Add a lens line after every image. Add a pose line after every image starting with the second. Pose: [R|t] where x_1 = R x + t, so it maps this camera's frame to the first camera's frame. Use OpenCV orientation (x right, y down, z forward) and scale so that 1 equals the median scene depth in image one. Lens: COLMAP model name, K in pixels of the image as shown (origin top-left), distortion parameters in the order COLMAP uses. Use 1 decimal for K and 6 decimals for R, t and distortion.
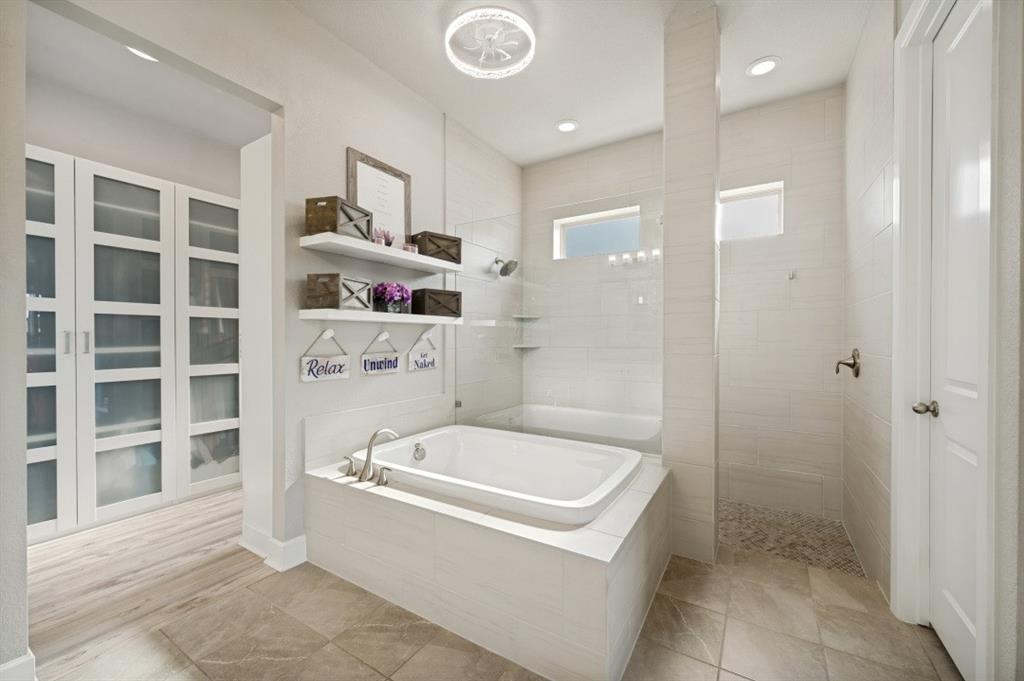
lens RADIAL K [[403.0, 0, 513.3], [0, 403.0, 339.3], [0, 0, 1]] dist [-0.000788, 0.000051]
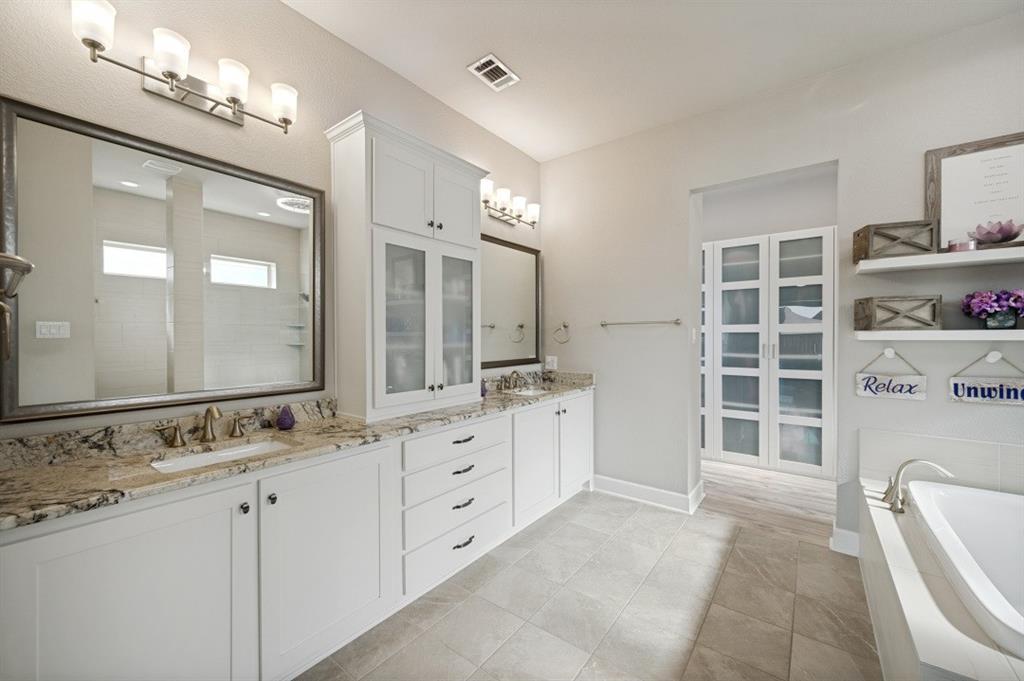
lens RADIAL K [[403.0, 0, 512.3], [0, 403.0, 339.1], [0, 0, 1]] dist [-0.000788, 0.000051]
pose [[-0.096502, 0.008360, -0.995298, 0.637399], [0.000368, 0.999965, 0.008364, -0.056616], [0.995333, 0.000441, -0.096501, 0.149801]]
